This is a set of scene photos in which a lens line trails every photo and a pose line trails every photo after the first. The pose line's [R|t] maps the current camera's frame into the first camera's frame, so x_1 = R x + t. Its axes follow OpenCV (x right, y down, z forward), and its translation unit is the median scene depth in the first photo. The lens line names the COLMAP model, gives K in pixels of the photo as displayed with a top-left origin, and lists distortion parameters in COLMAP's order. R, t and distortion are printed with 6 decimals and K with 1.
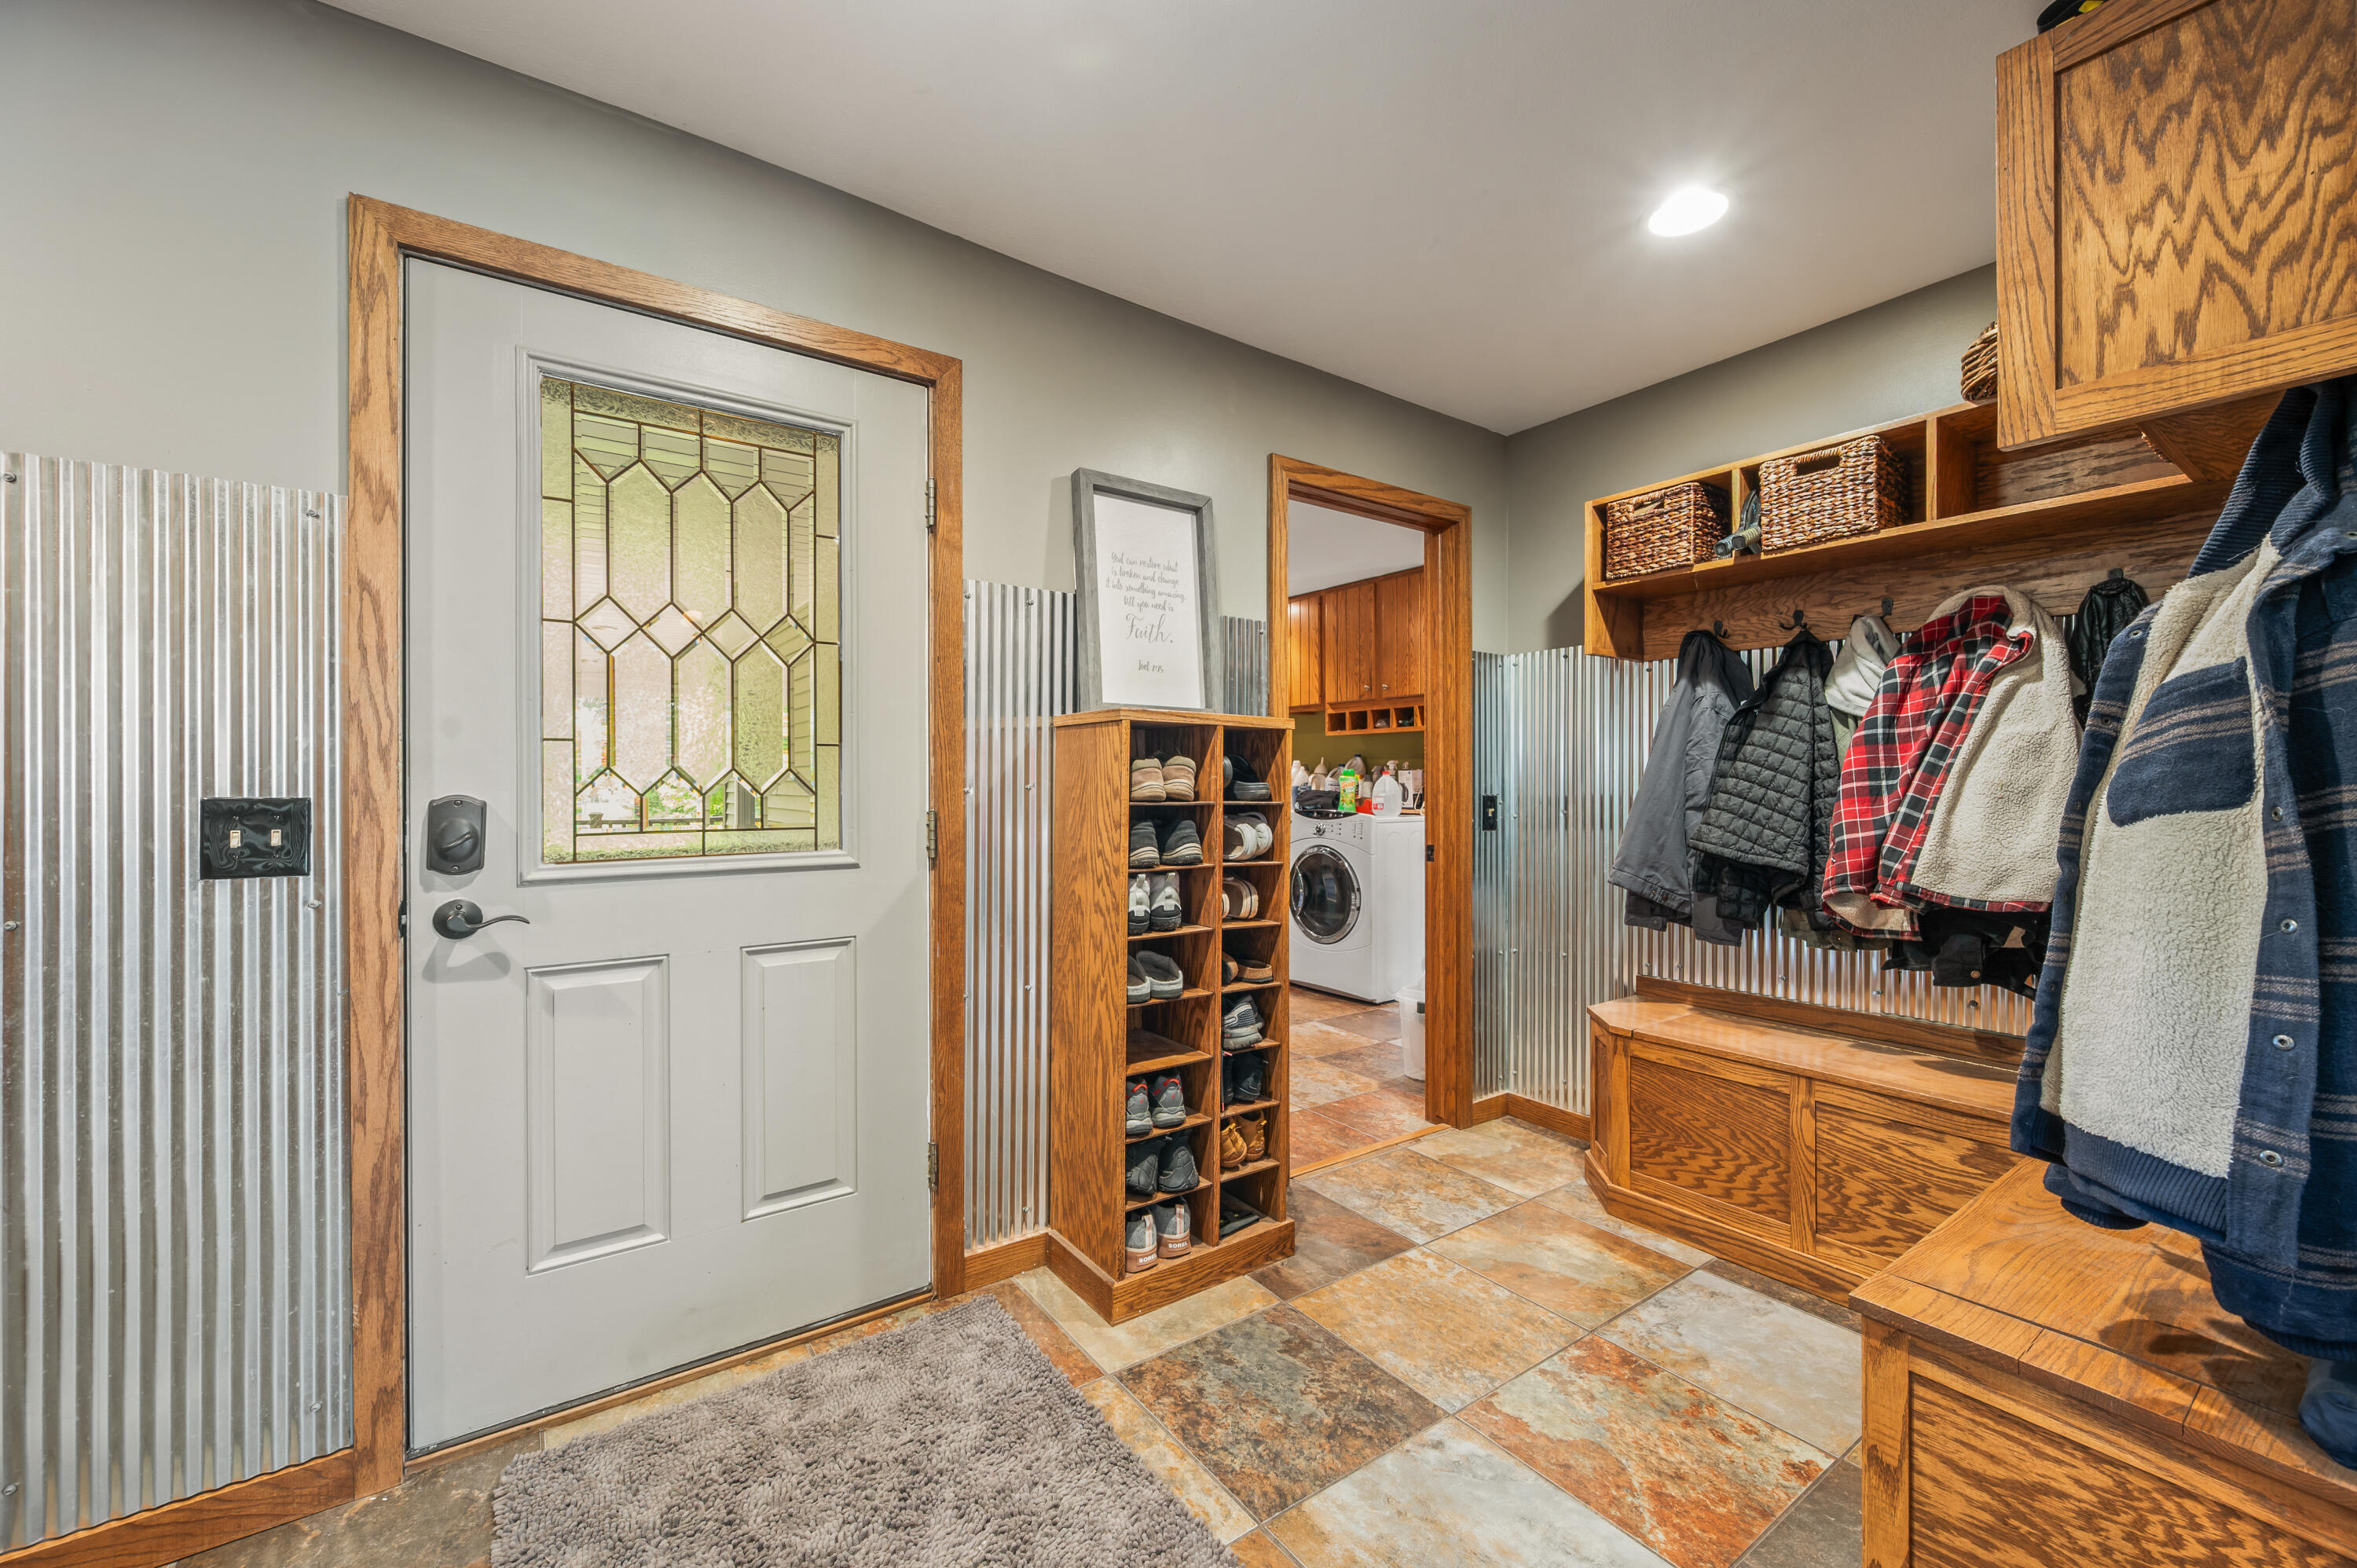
lens RADIAL K [[936.8, 0, 1175.7], [0, 936.8, 778.9], [0, 0, 1]] dist [0.001634, -0.000117]
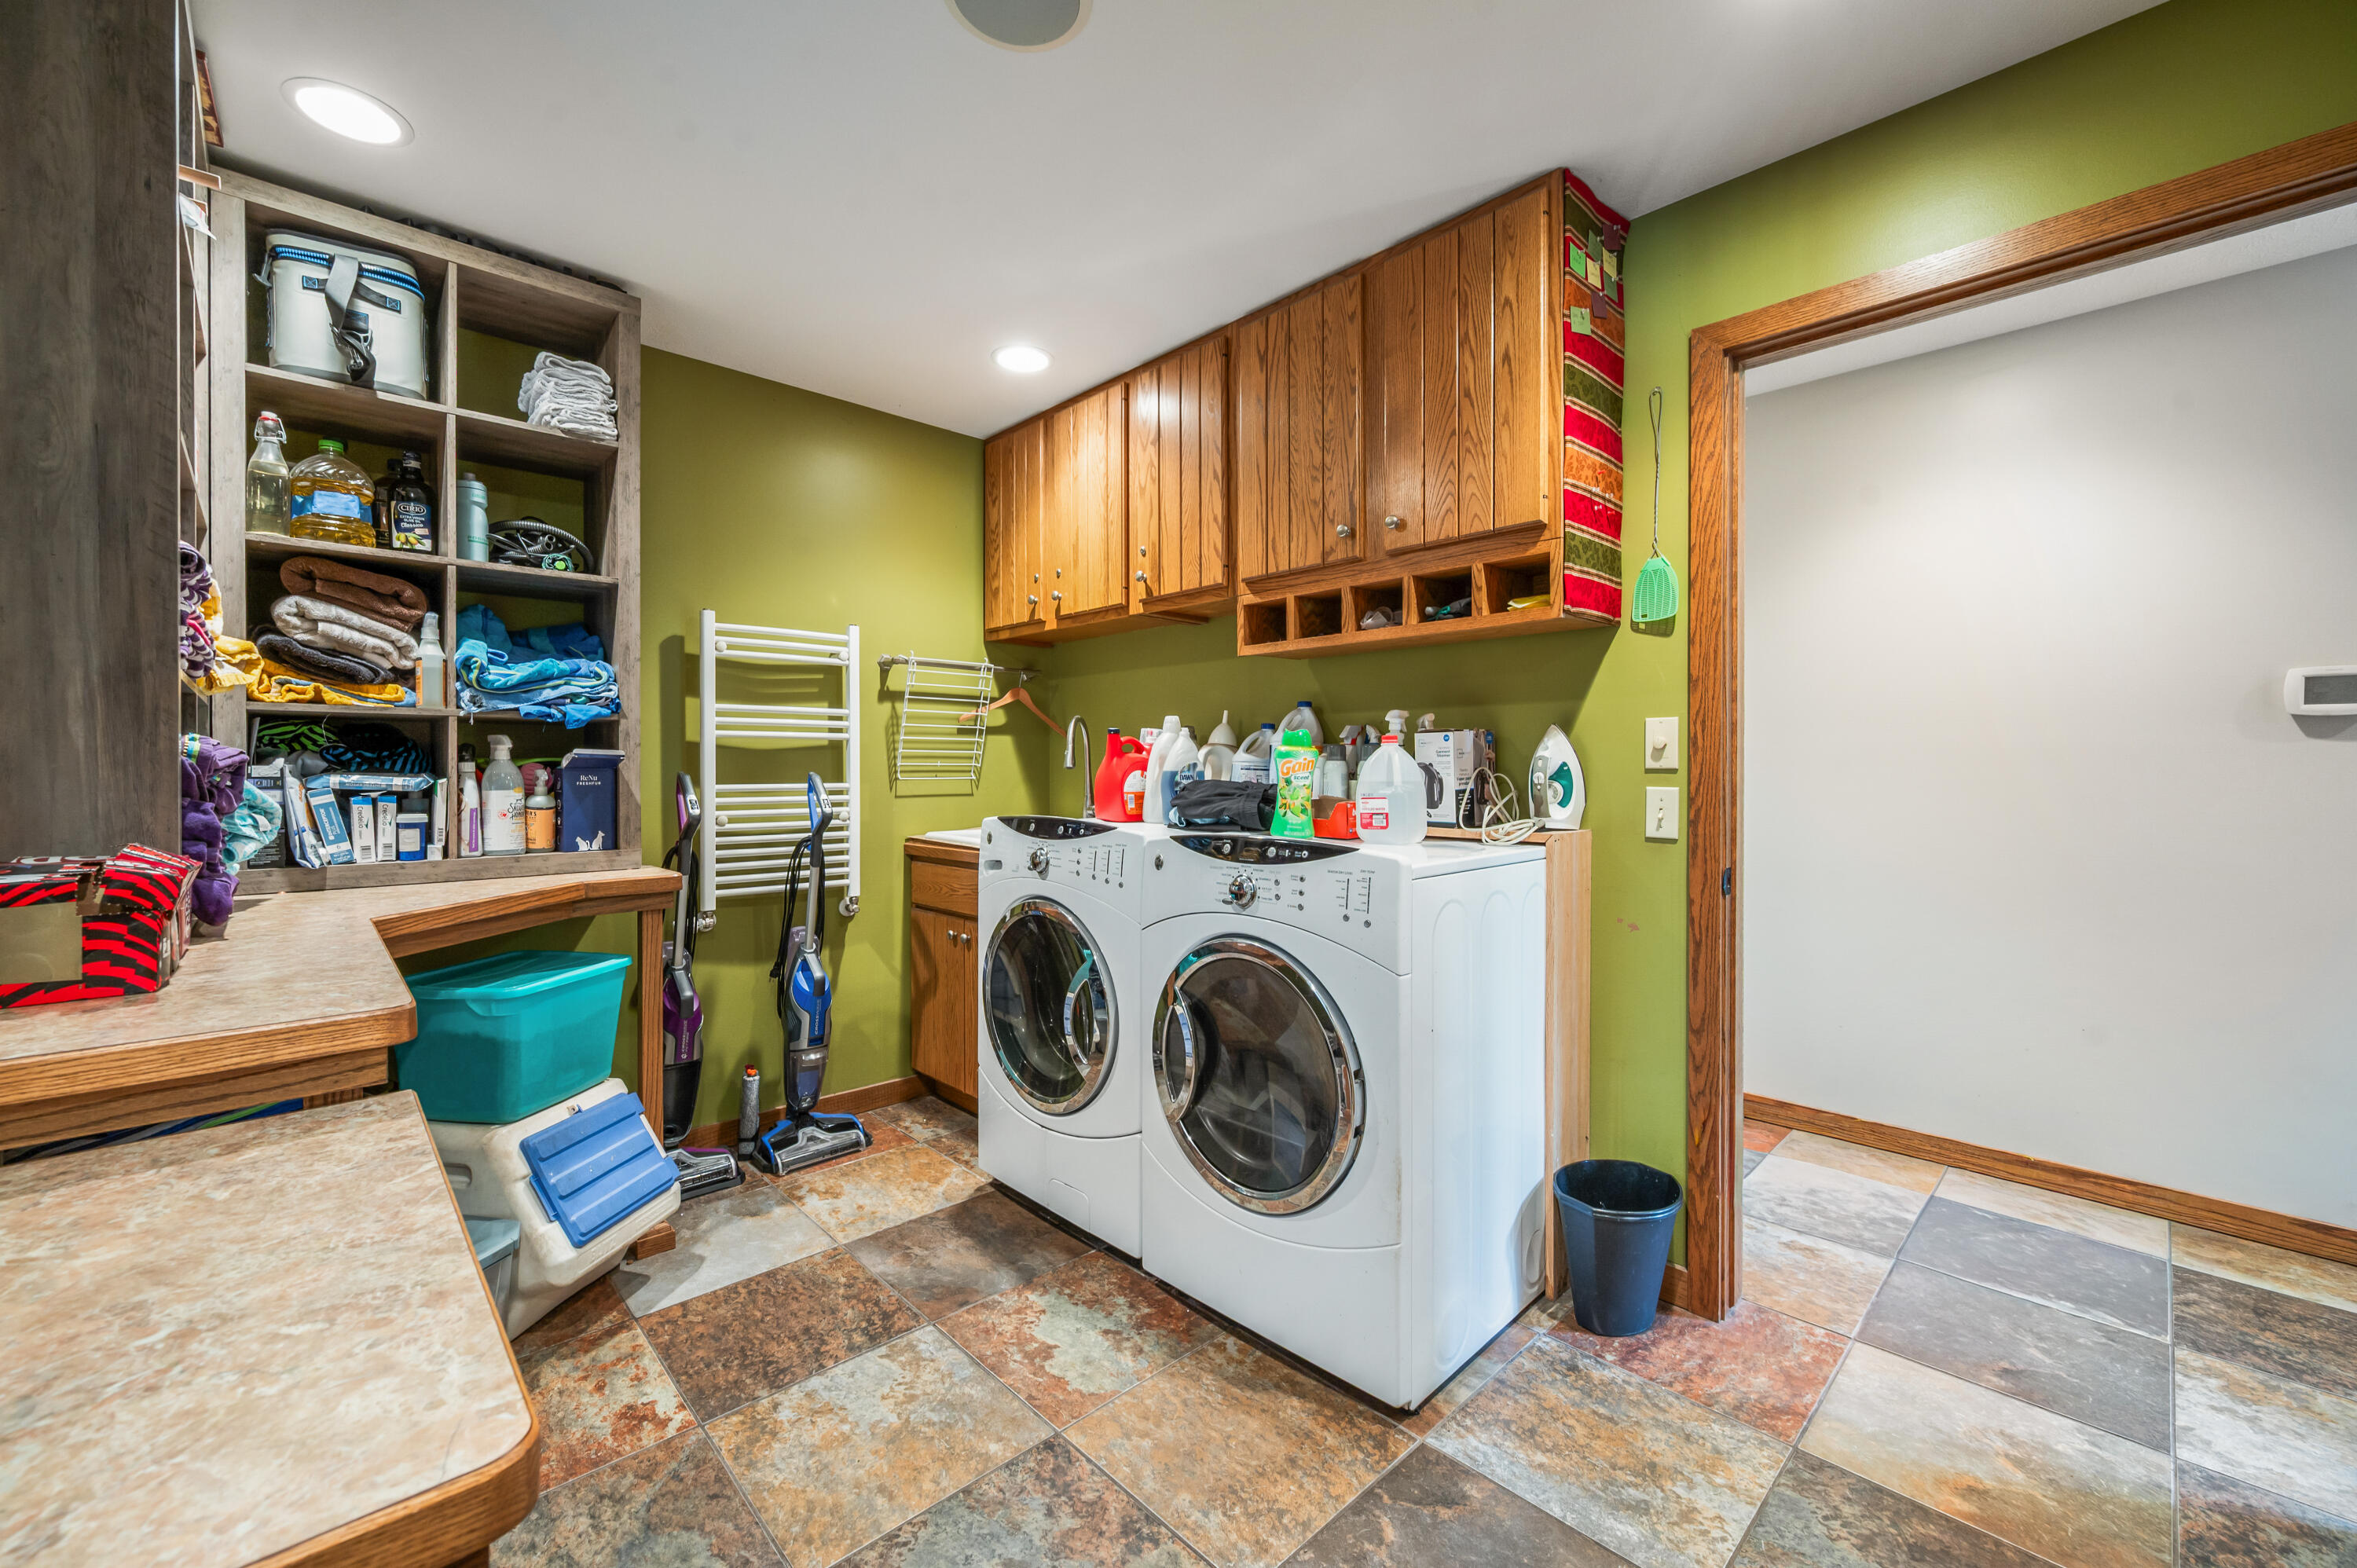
lens RADIAL K [[936.8, 0, 1176.8], [0, 936.8, 770.2], [0, 0, 1]] dist [0.001634, -0.000117]
pose [[0.989570, -0.003297, 0.144014, 0.071612], [0.002420, 0.999977, 0.006261, 0.004590], [-0.144032, -0.005847, 0.989556, 0.596426]]
